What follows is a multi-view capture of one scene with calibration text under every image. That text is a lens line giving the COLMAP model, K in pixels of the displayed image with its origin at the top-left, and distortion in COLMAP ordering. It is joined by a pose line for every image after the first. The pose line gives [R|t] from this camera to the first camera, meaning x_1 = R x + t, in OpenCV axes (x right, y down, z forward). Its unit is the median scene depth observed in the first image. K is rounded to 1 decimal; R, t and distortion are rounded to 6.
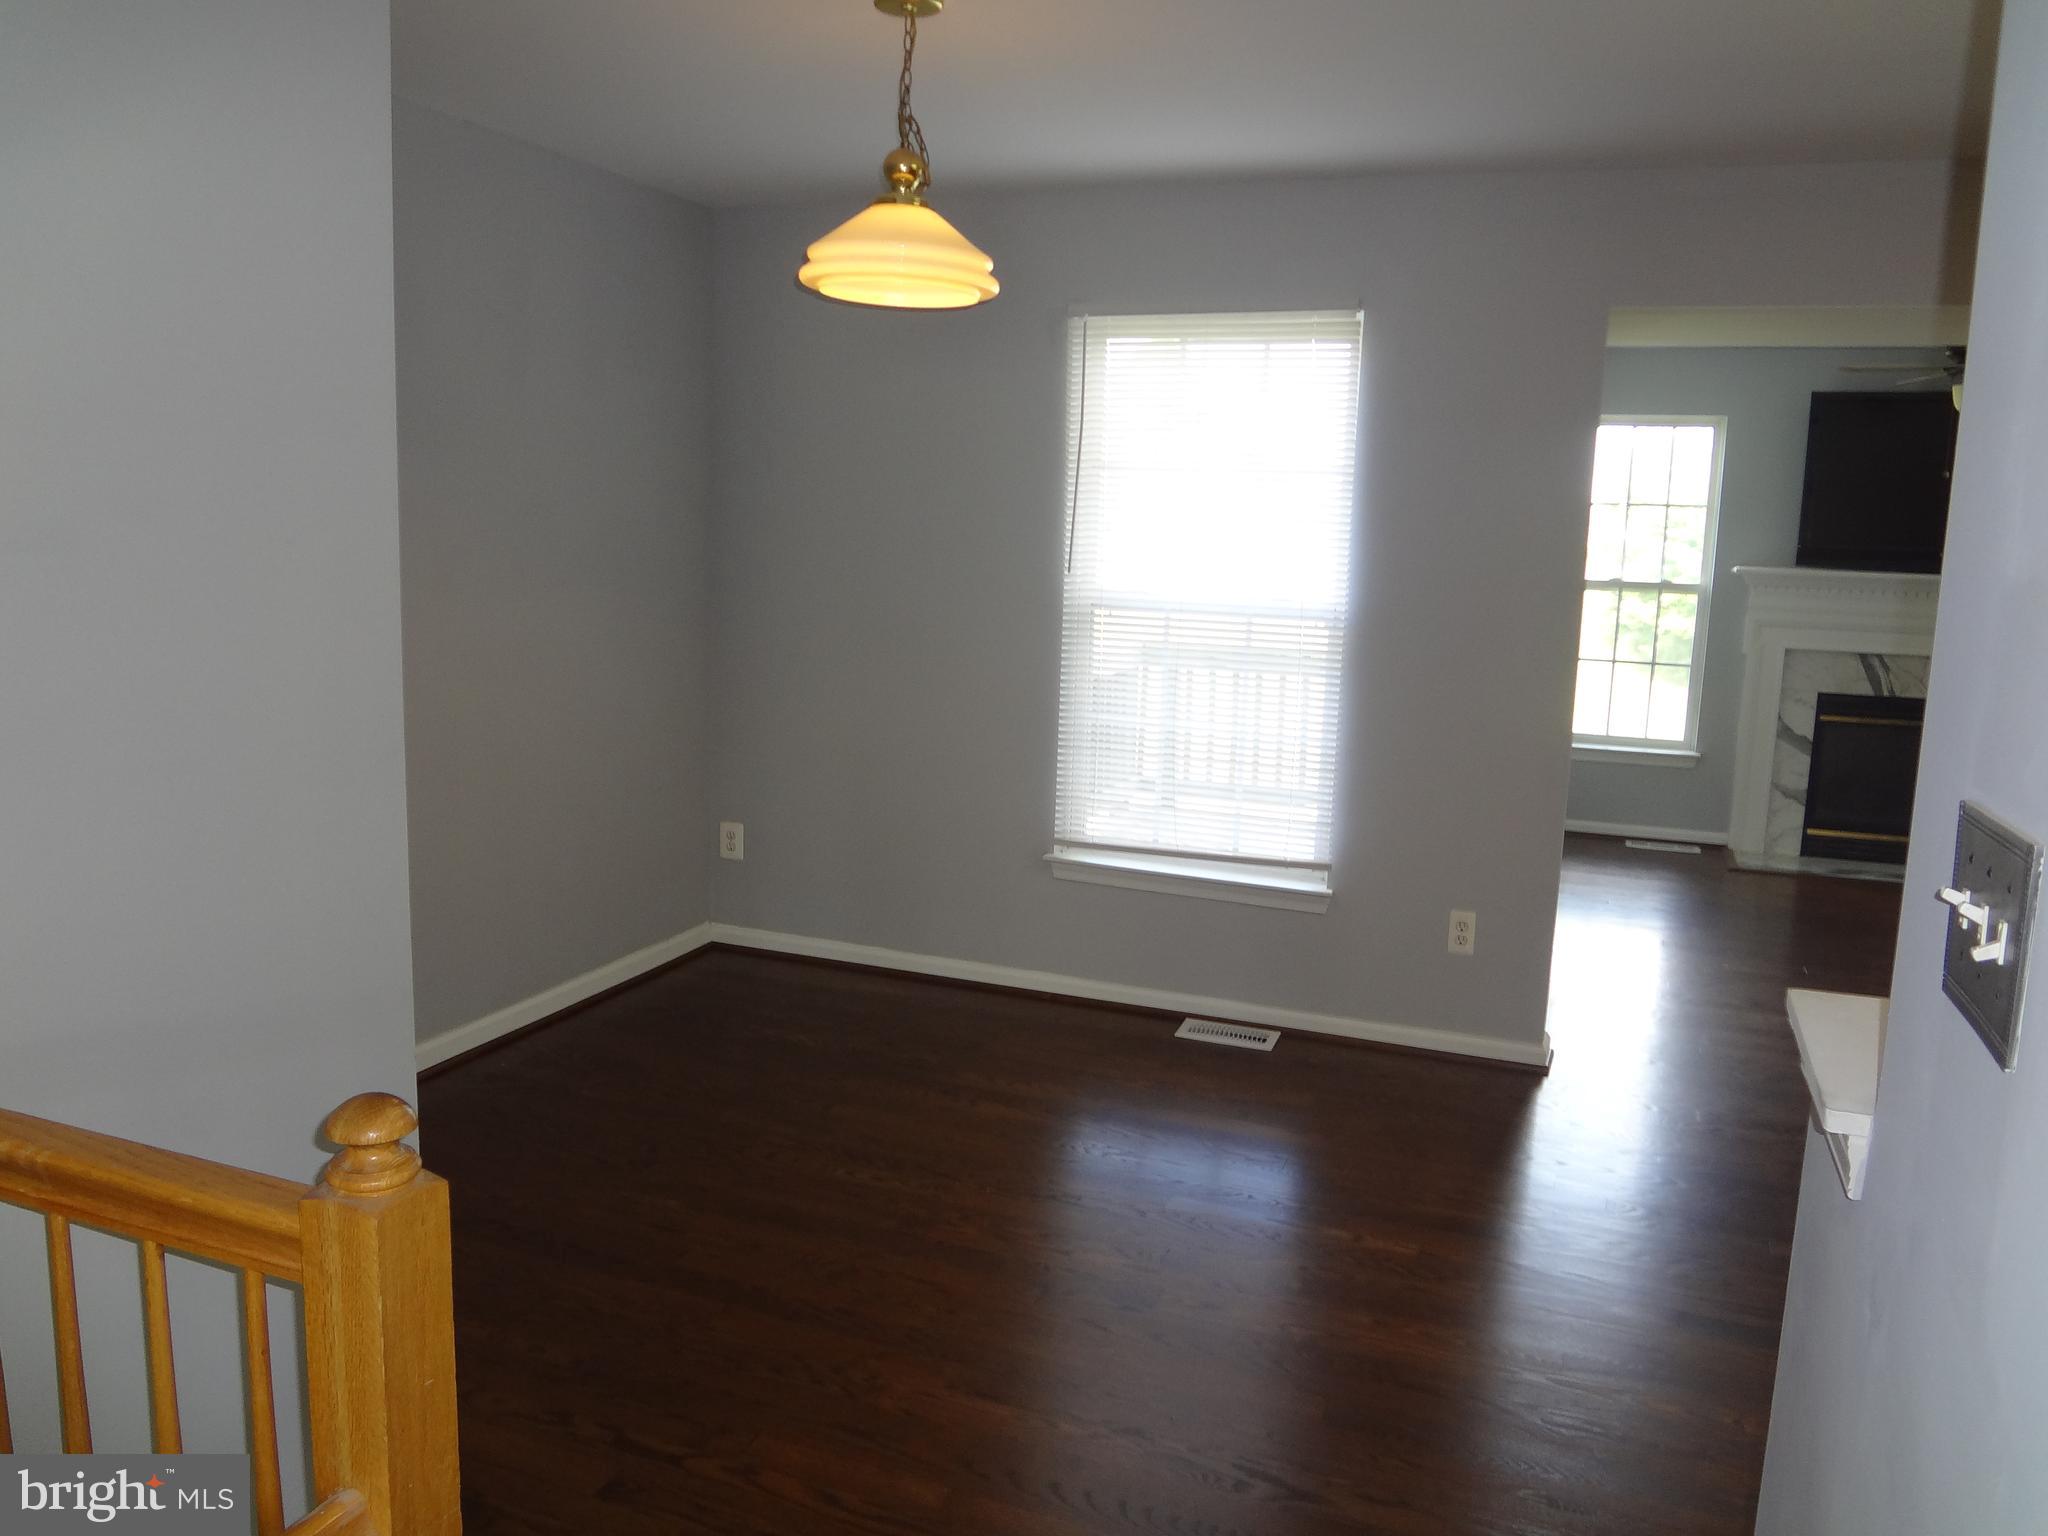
lens RADIAL K [[1522.1, 0, 1015.7], [0, 1522.1, 777.4], [0, 0, 1]] dist [-0.053057, 0.013133]
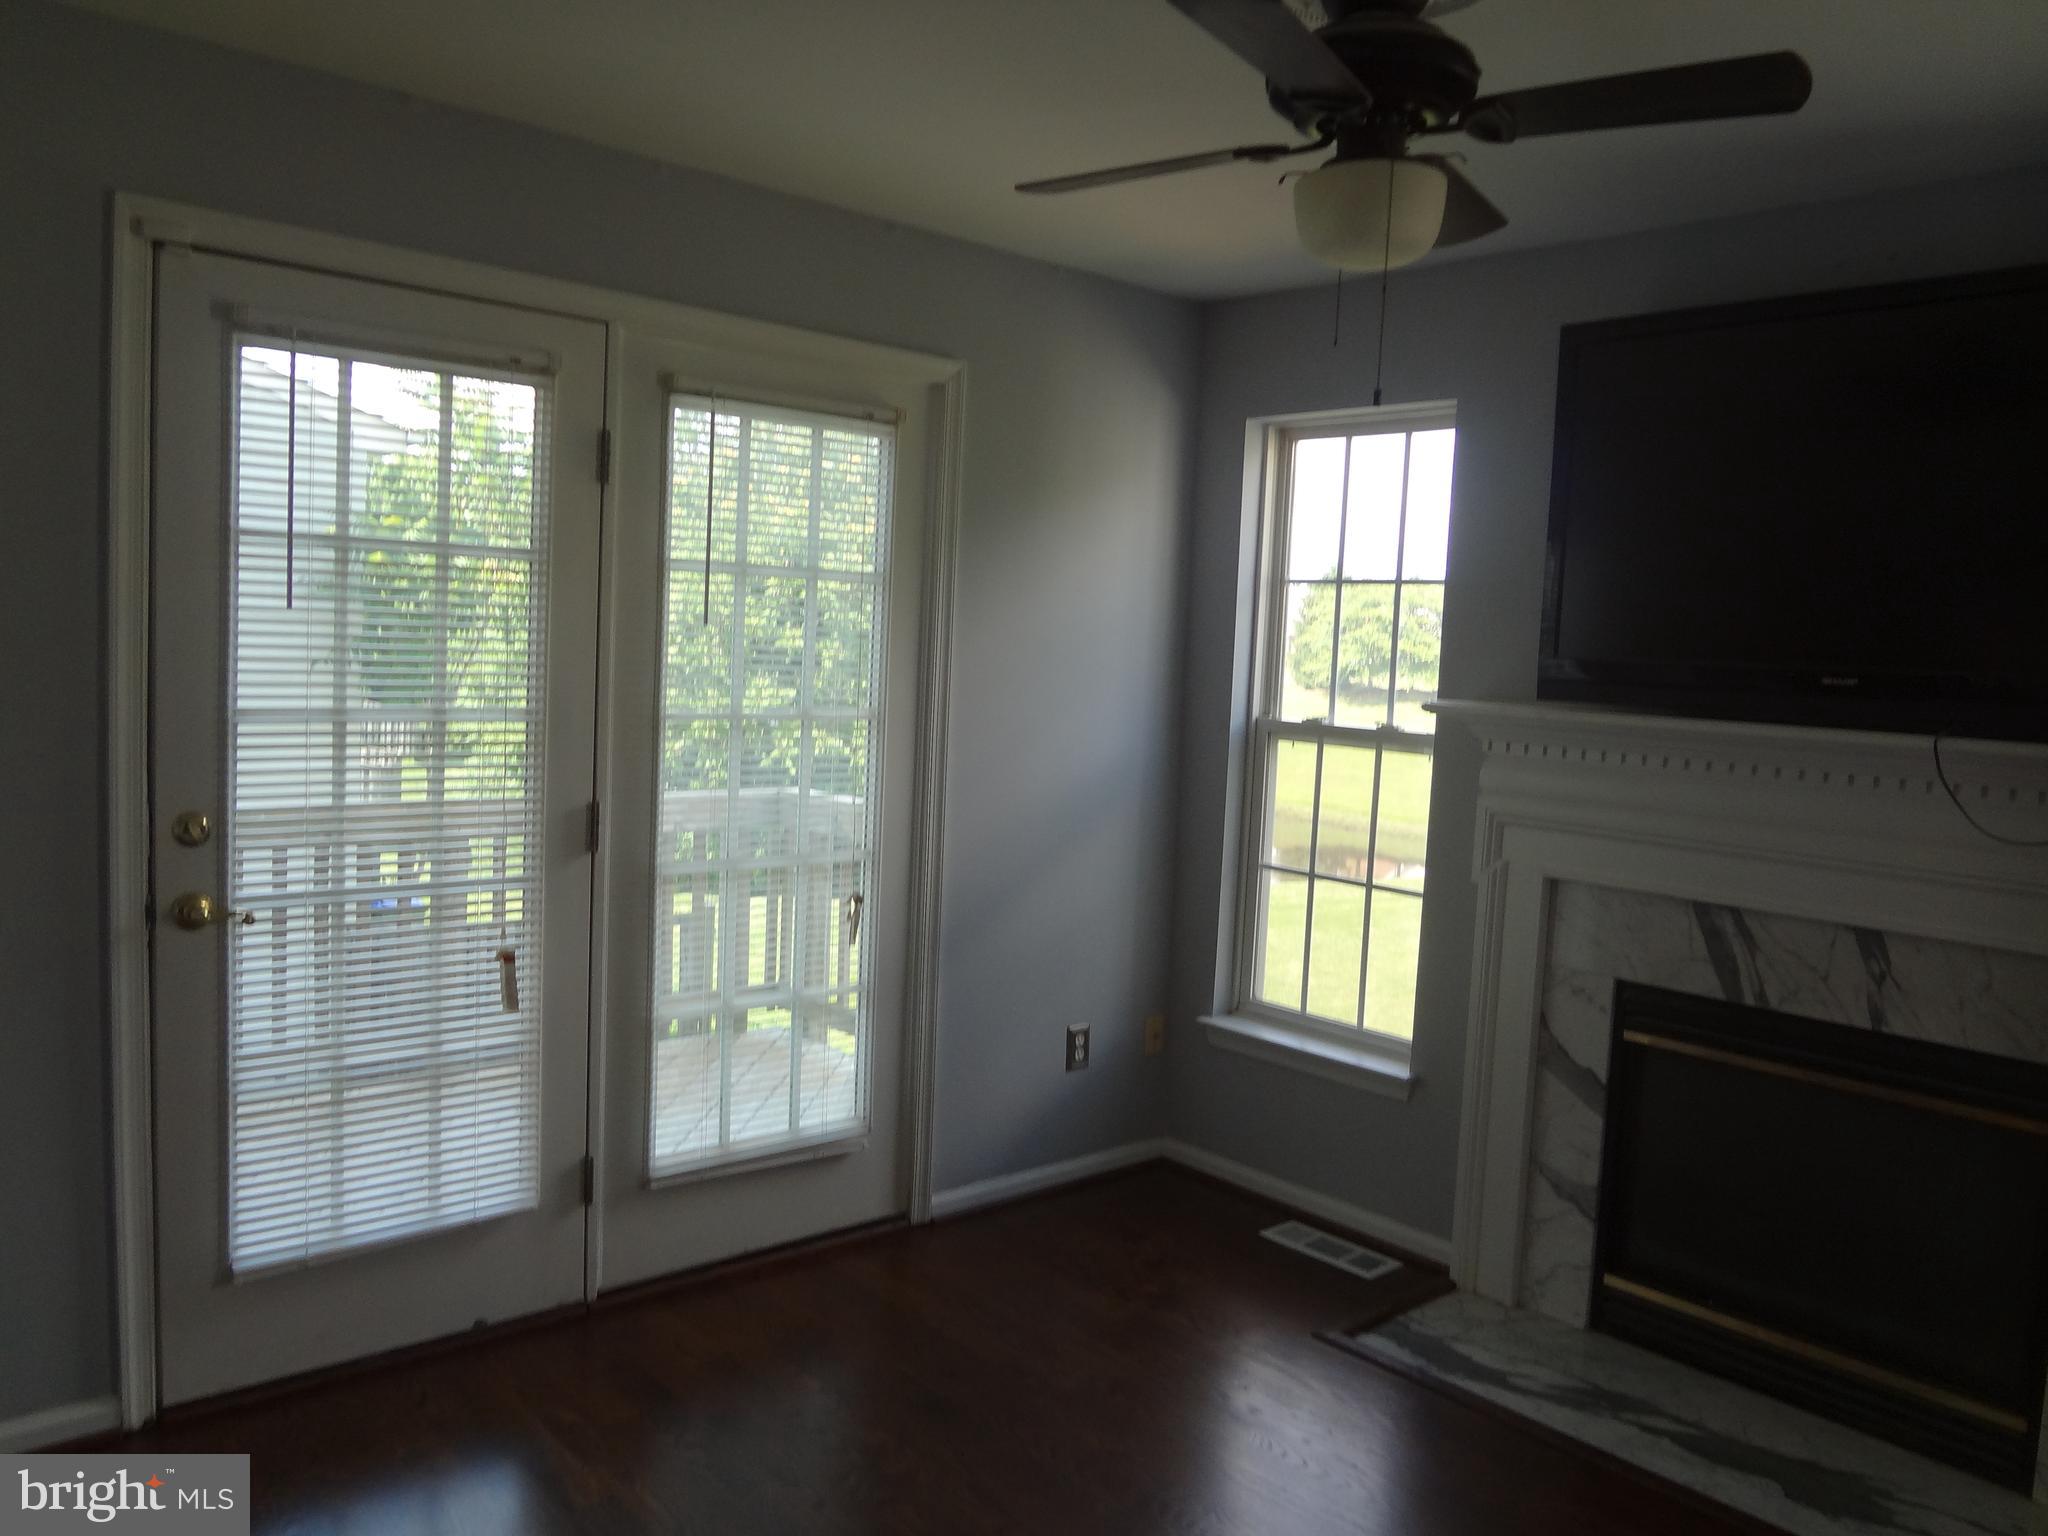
lens RADIAL K [[1522.1, 0, 1015.7], [0, 1522.1, 777.4], [0, 0, 1]] dist [-0.053057, 0.013133]
pose [[0.885371, 0.055310, -0.461583, 0.576754], [-0.098121, 0.992762, -0.069247, -0.067108], [0.454412, 0.106601, 0.884390, 0.501206]]
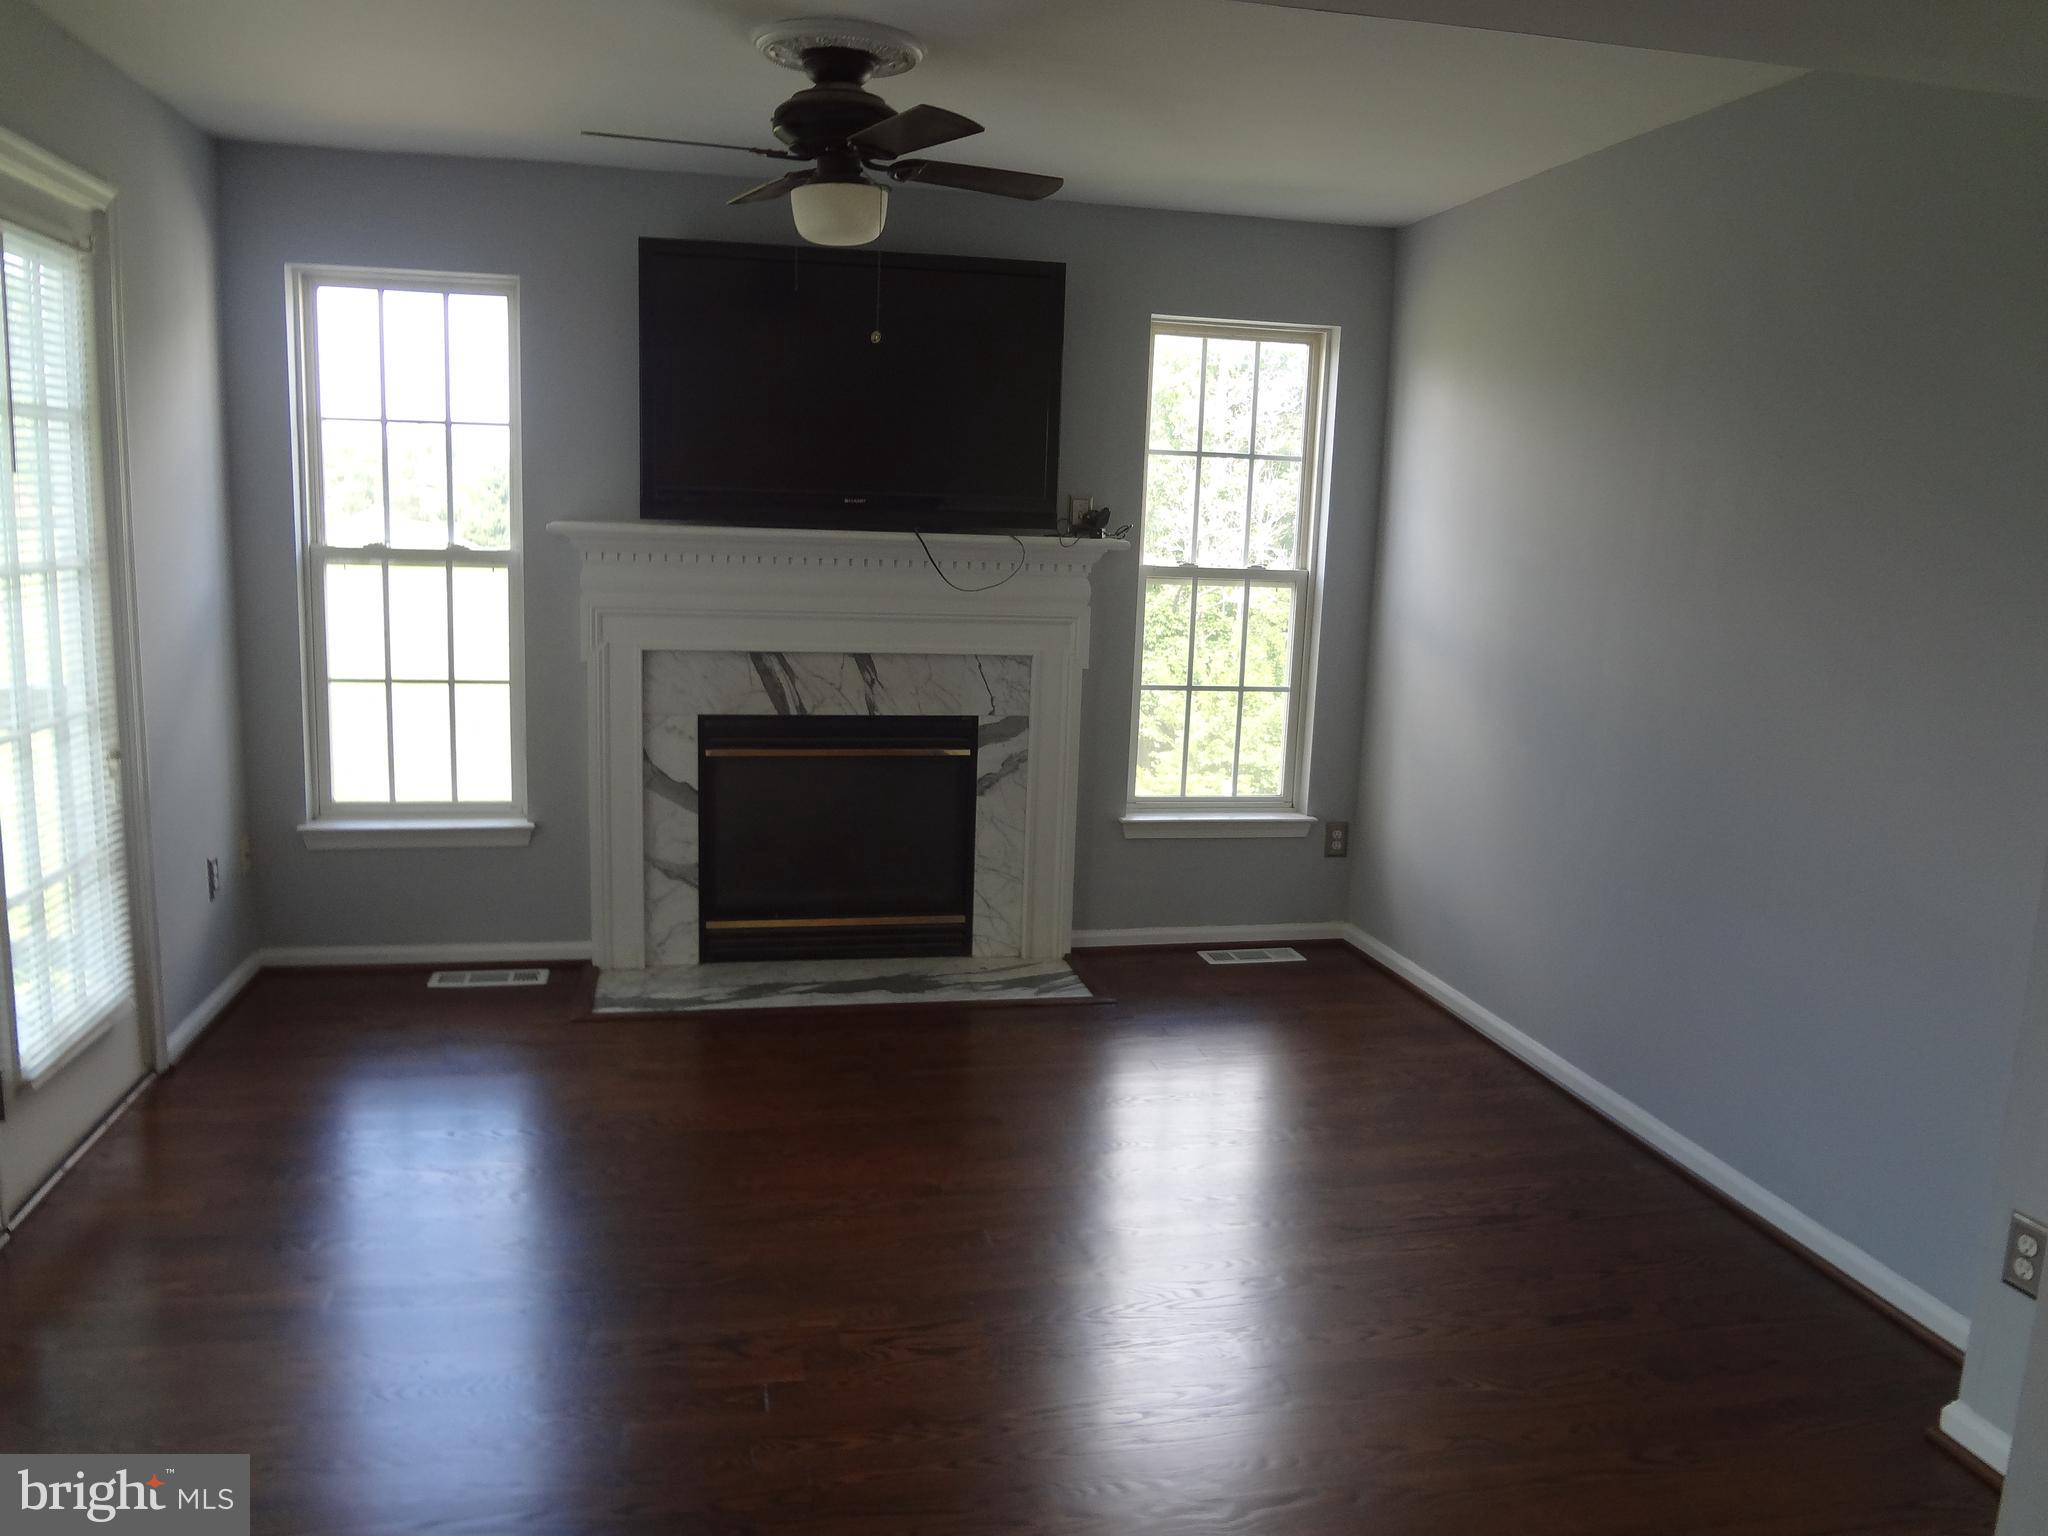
lens RADIAL K [[1522.1, 0, 1015.7], [0, 1522.1, 777.4], [0, 0, 1]] dist [-0.053057, 0.013133]
pose [[0.836116, -0.091208, 0.540917, 0.289922], [0.078769, 0.995824, 0.046158, -0.048802], [-0.542868, 0.004014, 0.839808, 0.372145]]
